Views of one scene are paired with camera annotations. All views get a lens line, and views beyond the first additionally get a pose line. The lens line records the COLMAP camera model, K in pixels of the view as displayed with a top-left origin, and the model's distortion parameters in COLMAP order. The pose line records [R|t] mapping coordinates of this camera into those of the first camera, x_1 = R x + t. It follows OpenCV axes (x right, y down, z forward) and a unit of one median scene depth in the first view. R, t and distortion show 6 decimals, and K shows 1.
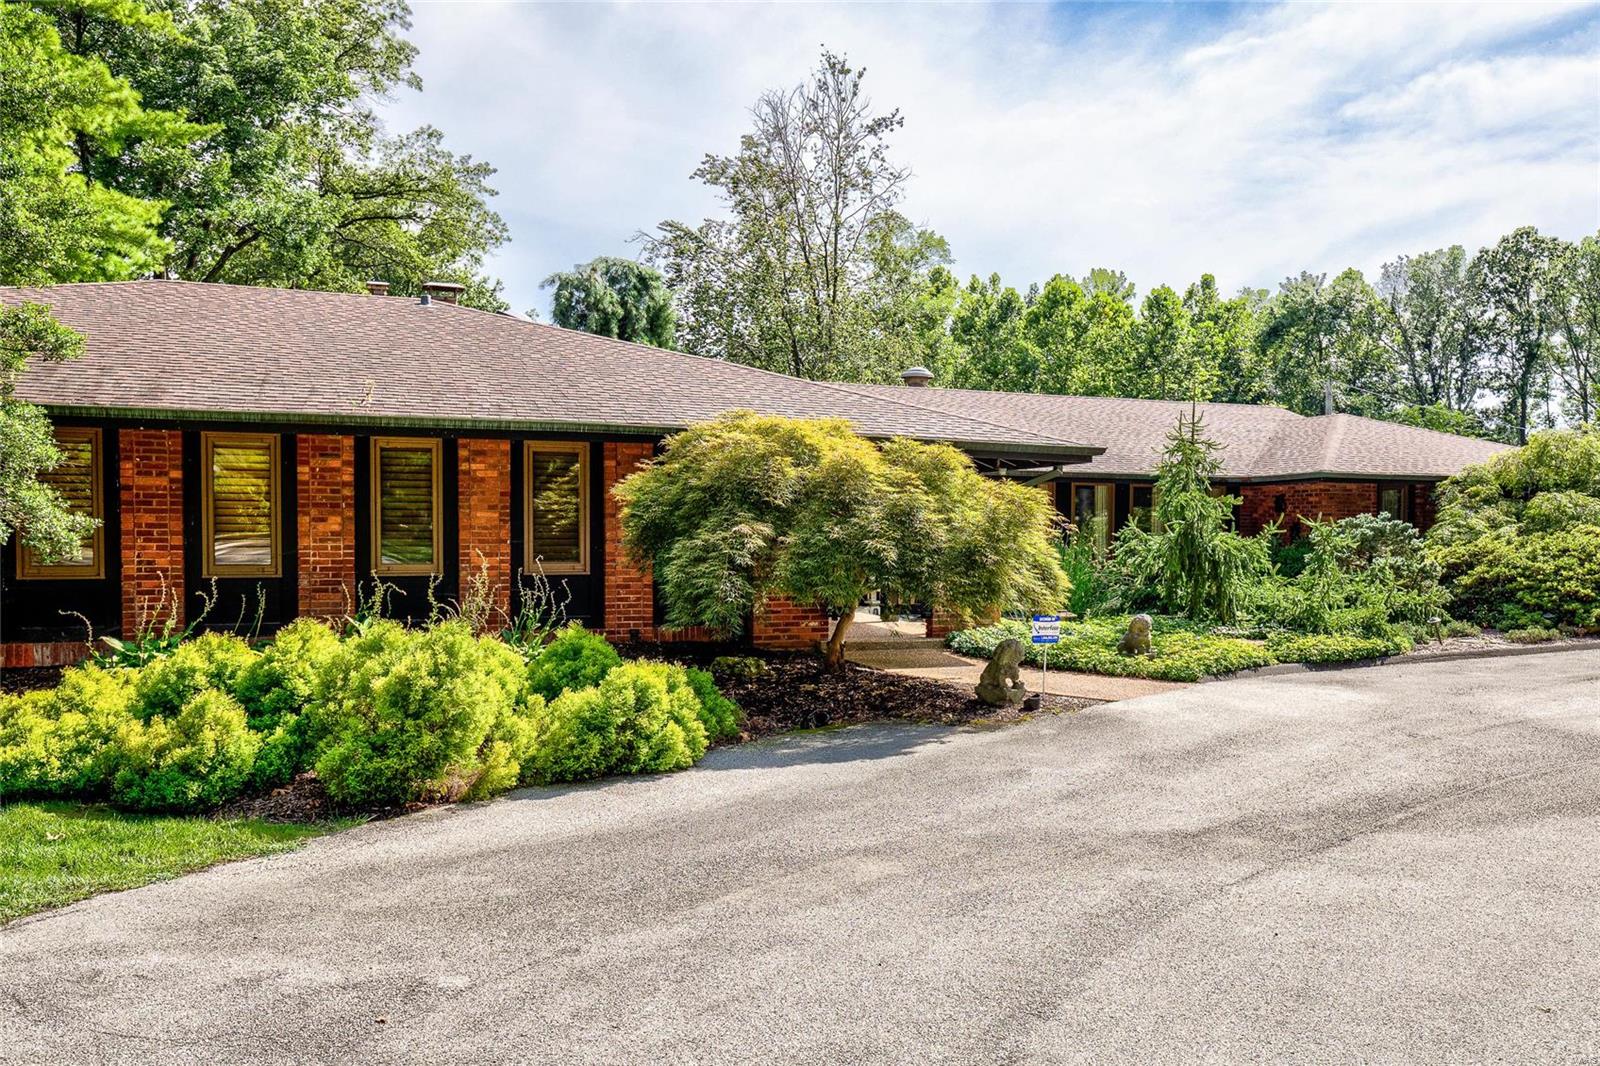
lens RADIAL K [[1232.1, 0, 803.7], [0, 1232.1, 540.7], [0, 0, 1]] dist [-0.011894, -0.007194]
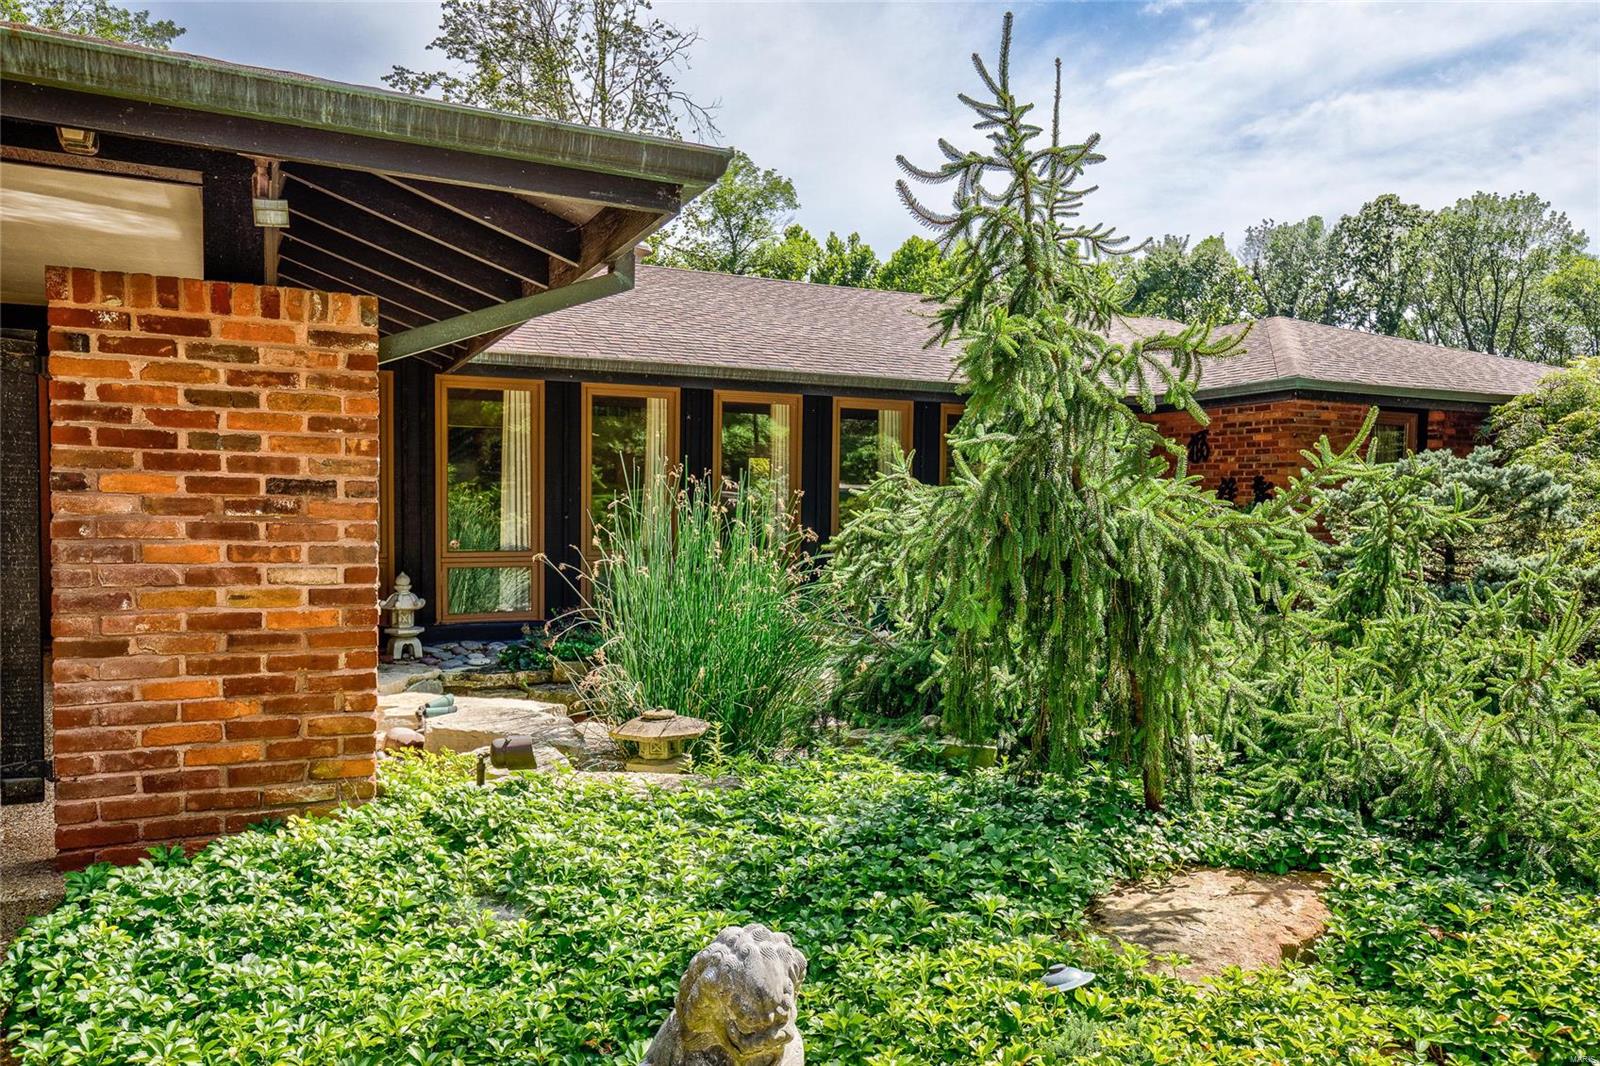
lens RADIAL K [[1144.7, 0, 797.3], [0, 1144.7, 531.7], [0, 0, 1]] dist [-0.045967, -0.004424]
pose [[0.996195, 0.006973, 0.086876, 0.044727], [-0.008573, 0.999800, 0.018068, 0.000333], [-0.086732, -0.018744, 0.996055, 0.140729]]
